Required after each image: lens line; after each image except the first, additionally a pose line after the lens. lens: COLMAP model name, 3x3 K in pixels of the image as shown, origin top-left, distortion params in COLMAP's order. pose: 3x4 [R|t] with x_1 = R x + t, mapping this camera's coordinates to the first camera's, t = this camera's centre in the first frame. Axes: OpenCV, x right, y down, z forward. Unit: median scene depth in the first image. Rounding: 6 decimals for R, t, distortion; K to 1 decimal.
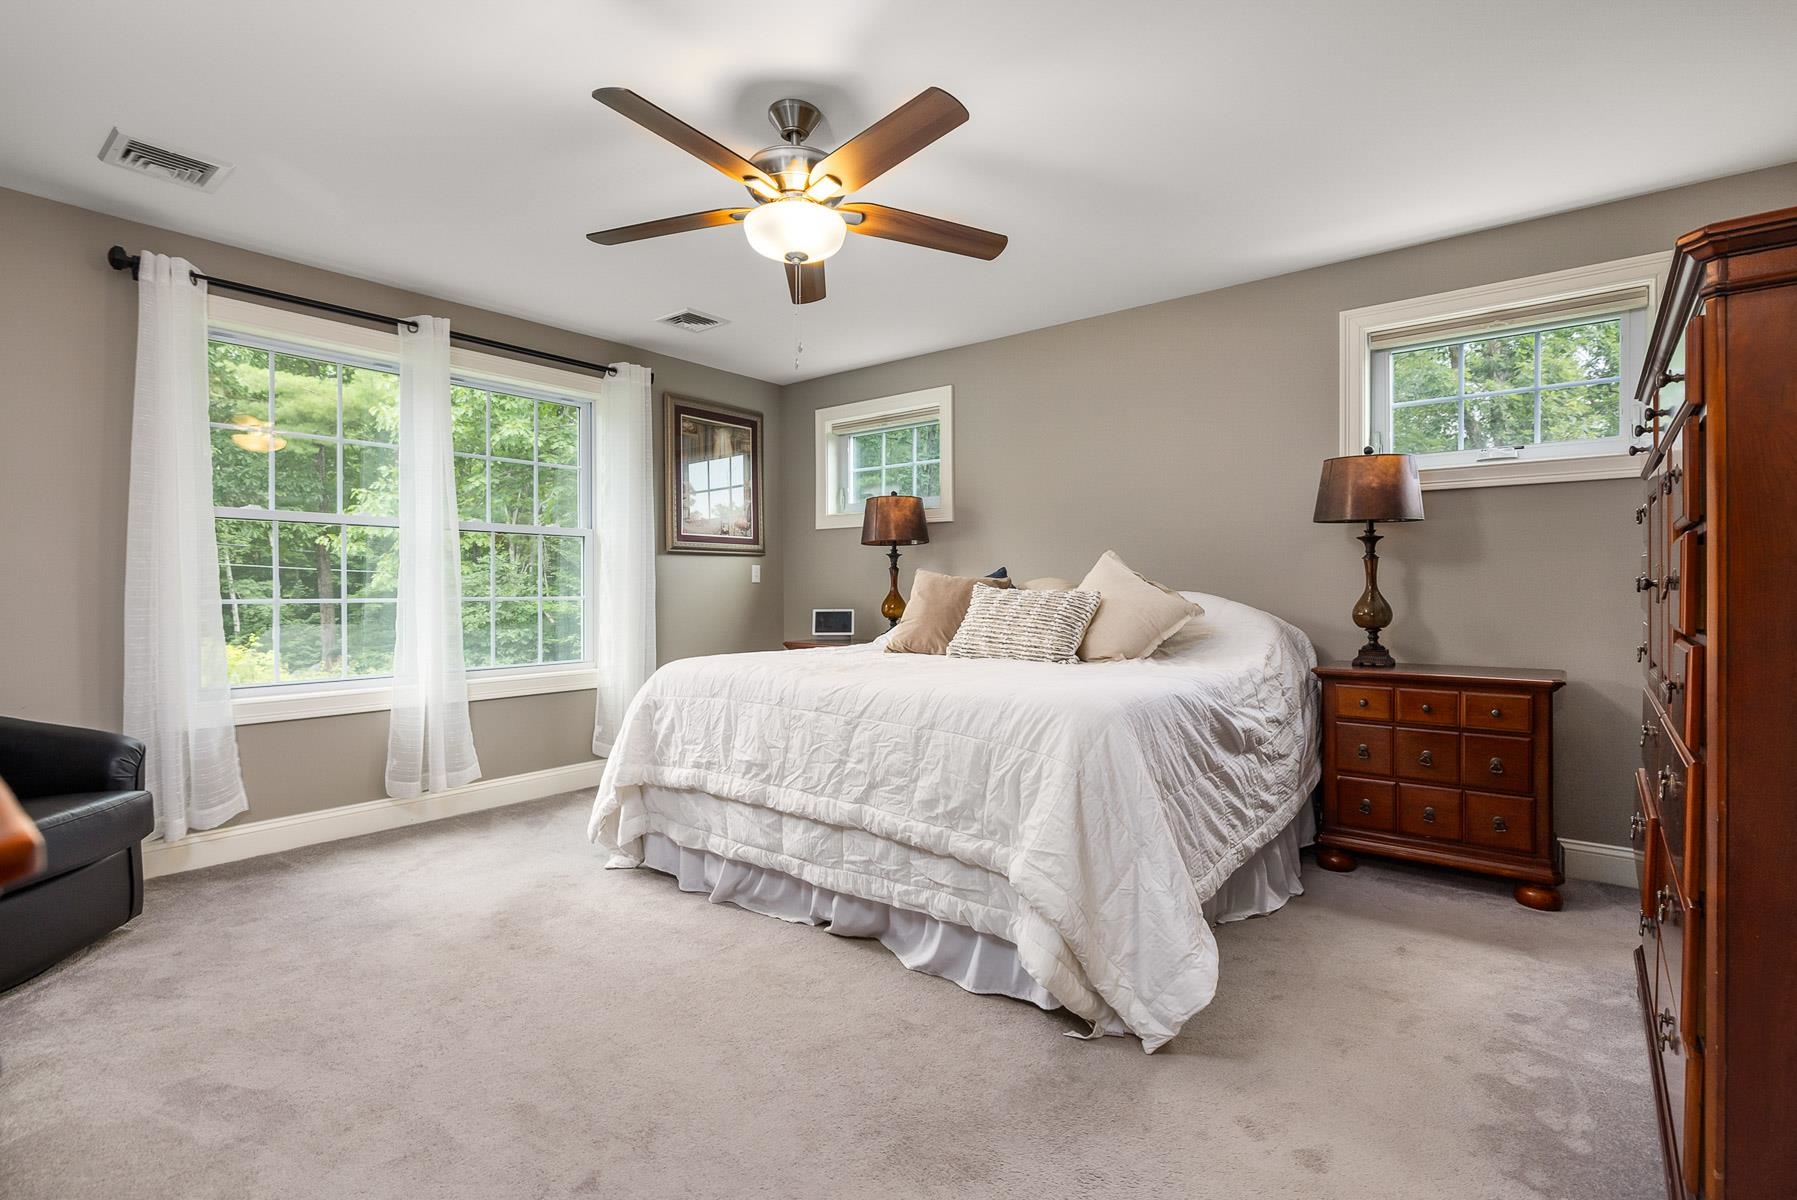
lens RADIAL K [[849.5, 0, 898.5], [0, 849.5, 600.0], [0, 0, 1]] dist [-0.000309, -0.000009]
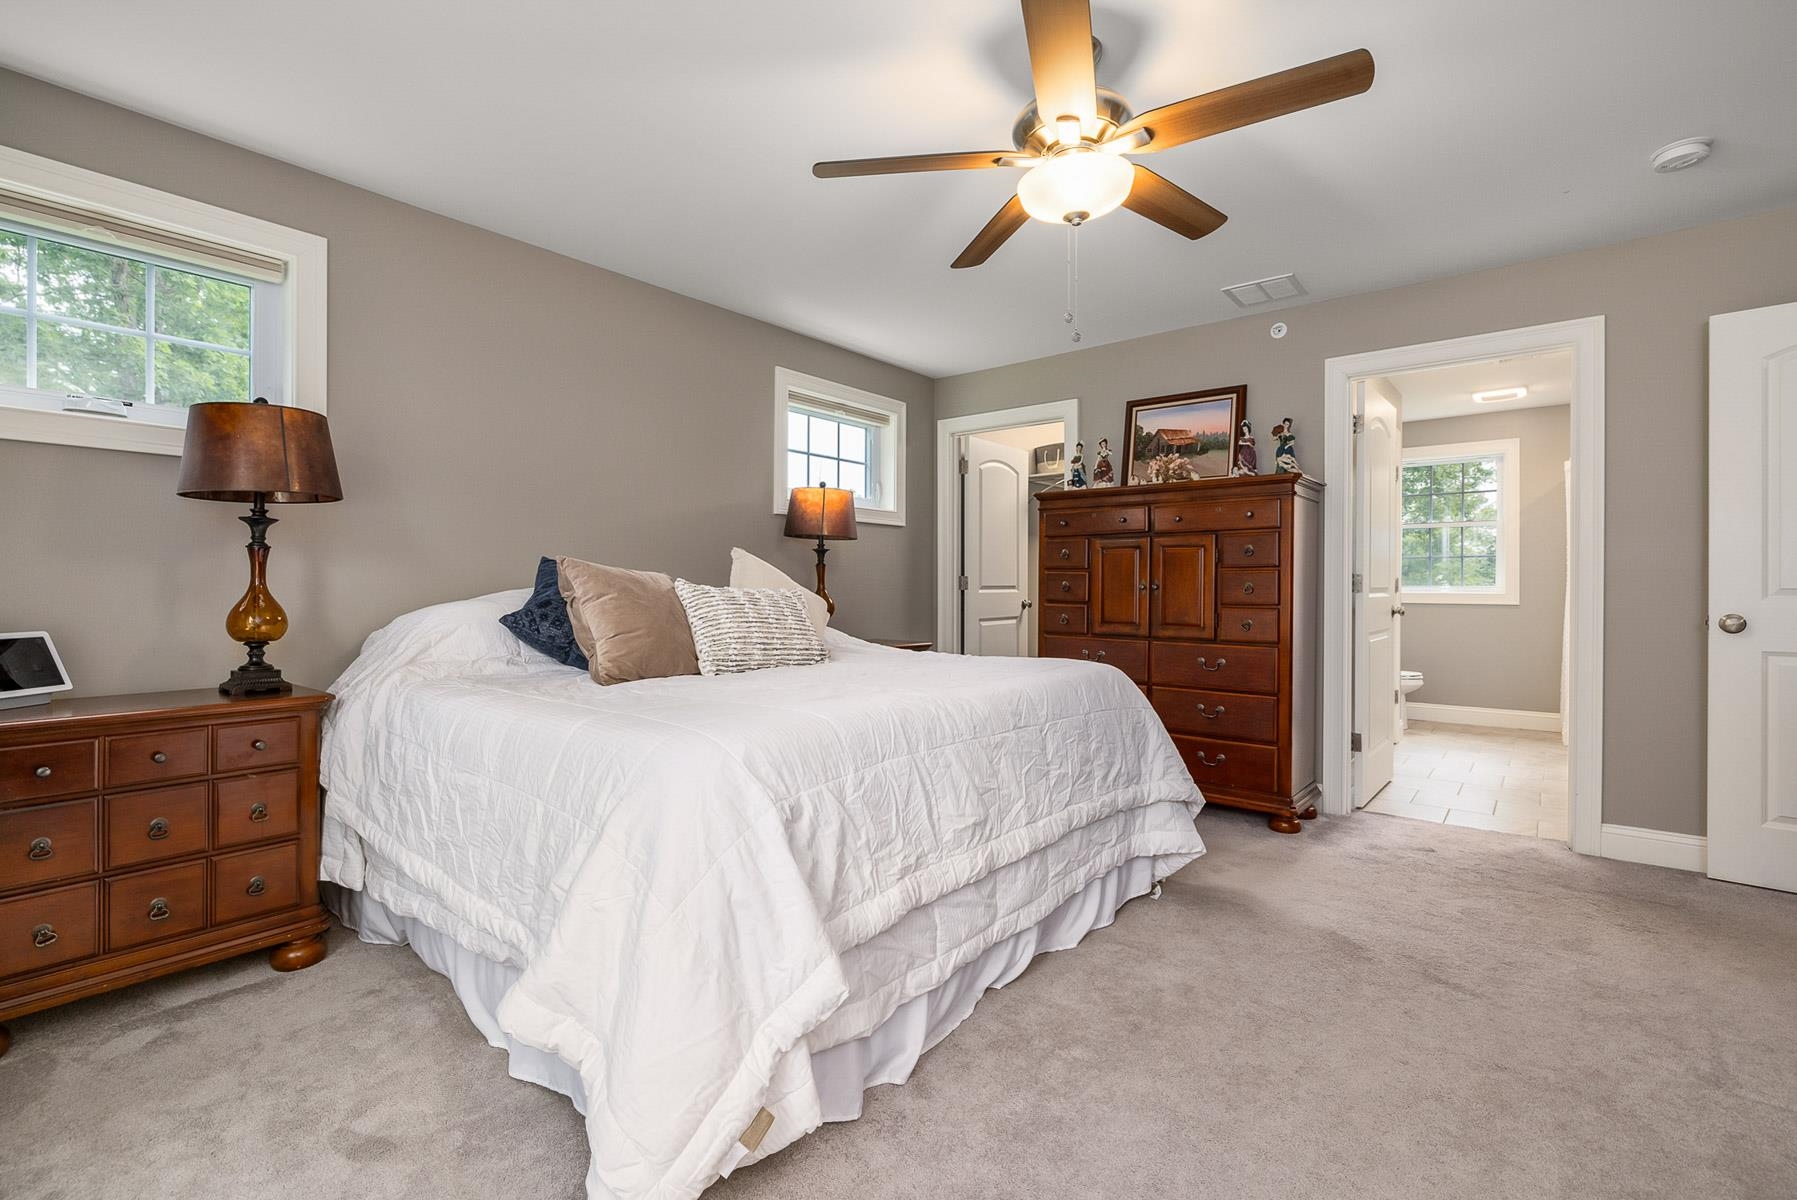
lens RADIAL K [[797.0, 0, 898.5], [0, 797.0, 600.0], [0, 0, 1]] dist [0.000639, 0.000021]
pose [[0.015056, -0.020244, 0.999682, -0.732061], [-0.001474, 0.999793, 0.020268, -0.020091], [-0.999886, -0.001779, 0.015023, 0.876212]]
